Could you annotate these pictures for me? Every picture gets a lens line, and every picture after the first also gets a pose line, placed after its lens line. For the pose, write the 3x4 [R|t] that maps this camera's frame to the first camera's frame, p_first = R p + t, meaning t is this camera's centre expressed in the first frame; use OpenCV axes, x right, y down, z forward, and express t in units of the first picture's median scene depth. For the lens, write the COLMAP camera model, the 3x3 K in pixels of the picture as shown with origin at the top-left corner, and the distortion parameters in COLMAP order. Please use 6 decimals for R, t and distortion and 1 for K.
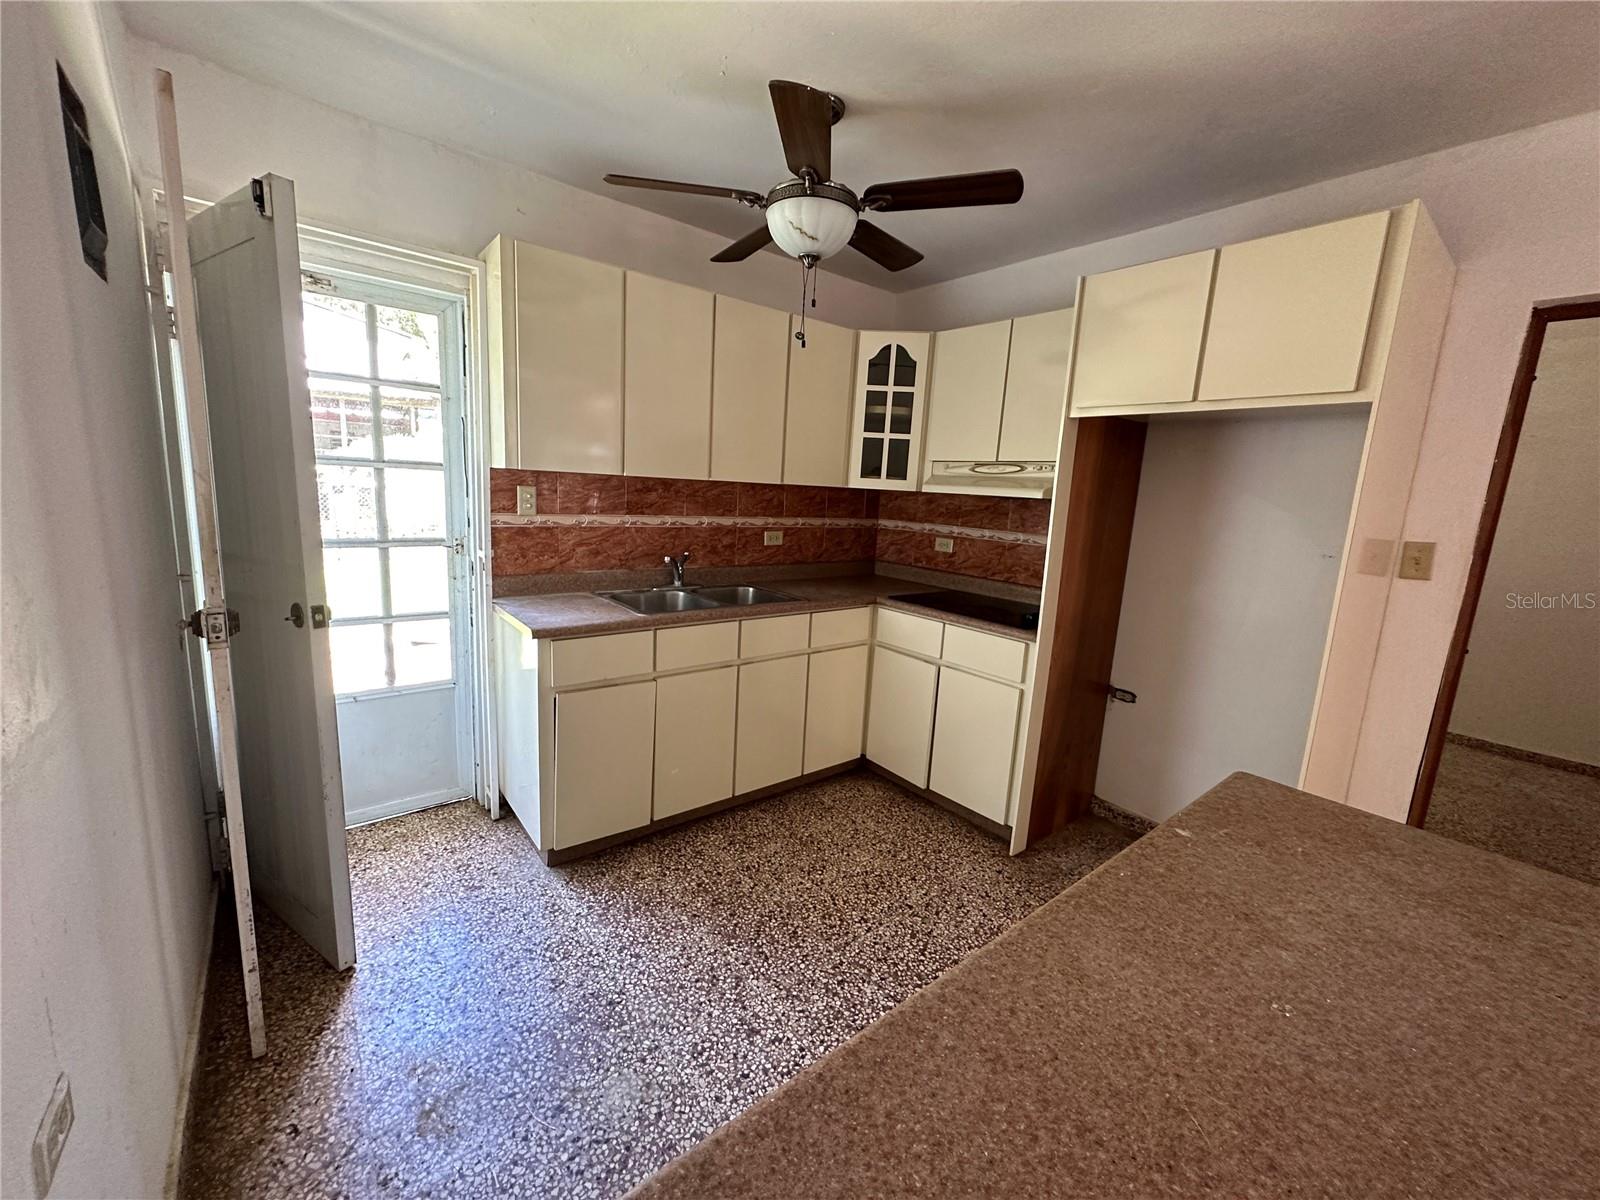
lens RADIAL K [[638.4, 0, 800.2], [0, 638.4, 601.7], [0, 0, 1]] dist [-0.000999, -0.000305]
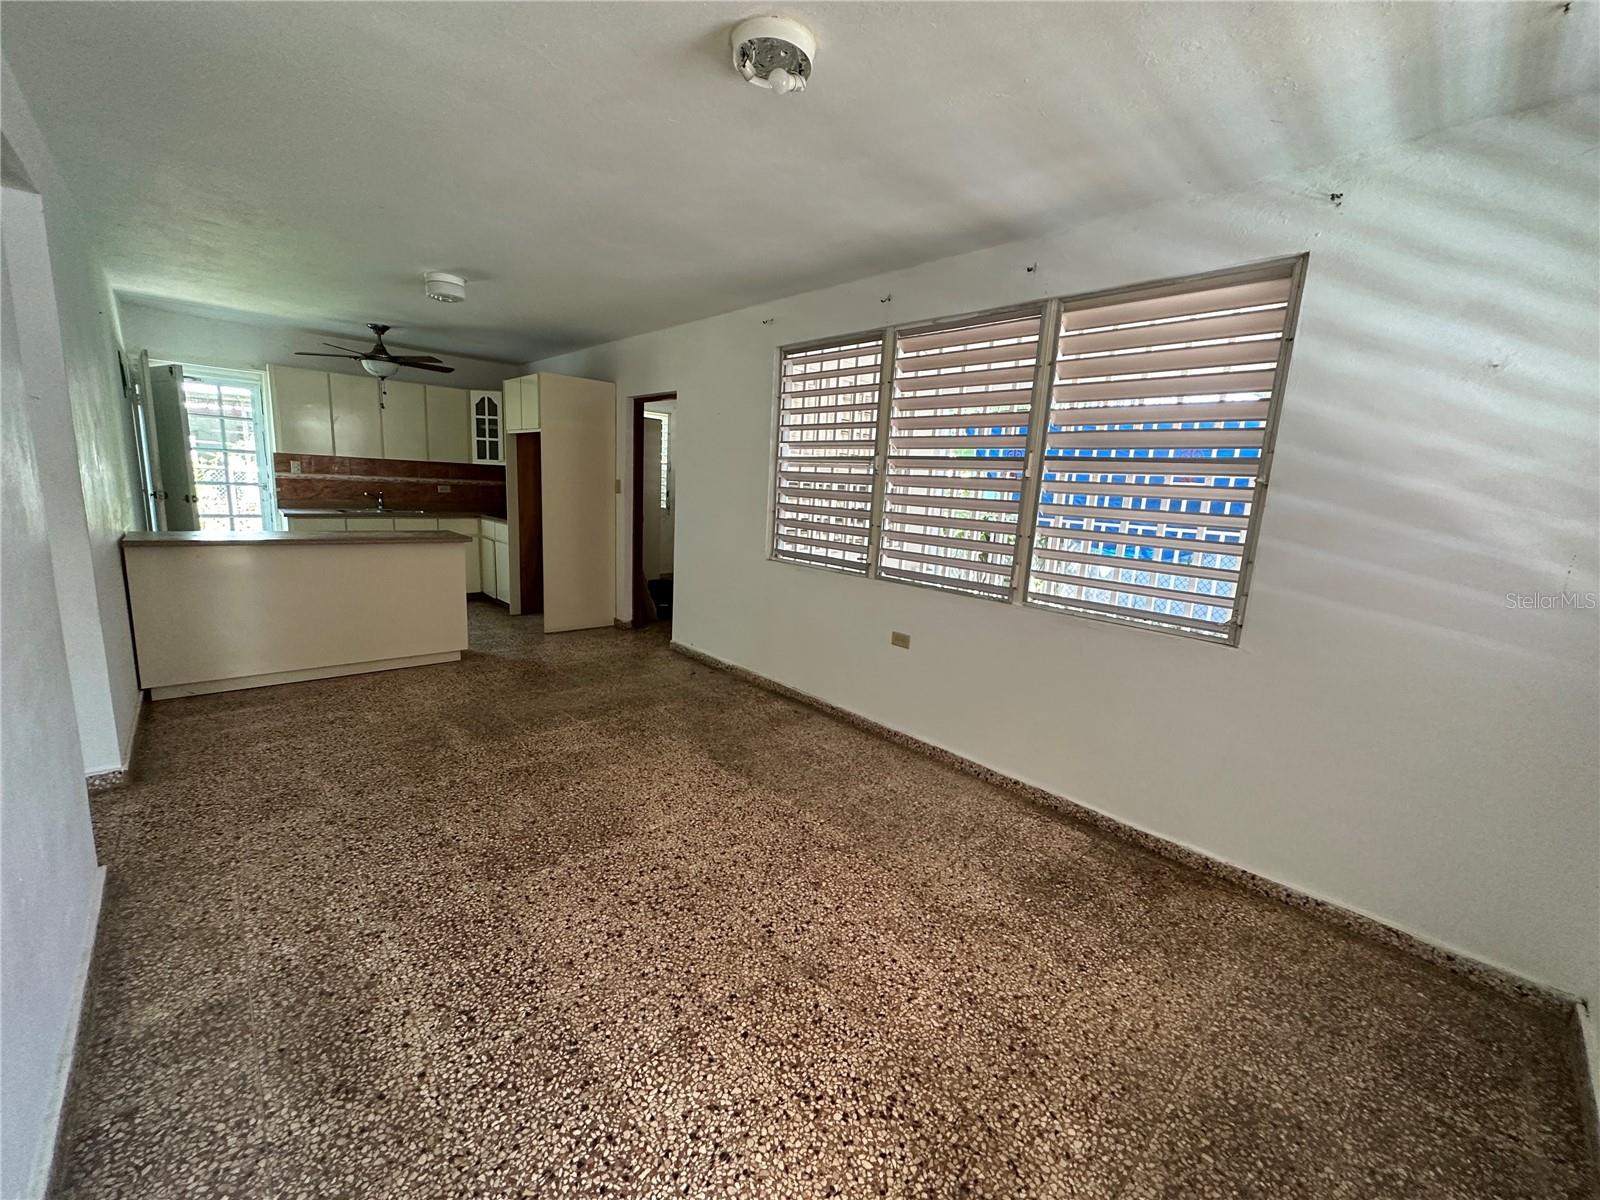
lens RADIAL K [[638.4, 0, 798.9], [0, 638.4, 597.6], [0, 0, 1]] dist [-0.000999, -0.000305]
pose [[0.997148, -0.016327, 0.073682, 1.029382], [0.016460, 0.999864, -0.001193, 0.294711], [-0.073653, 0.002403, 0.997281, -1.224357]]
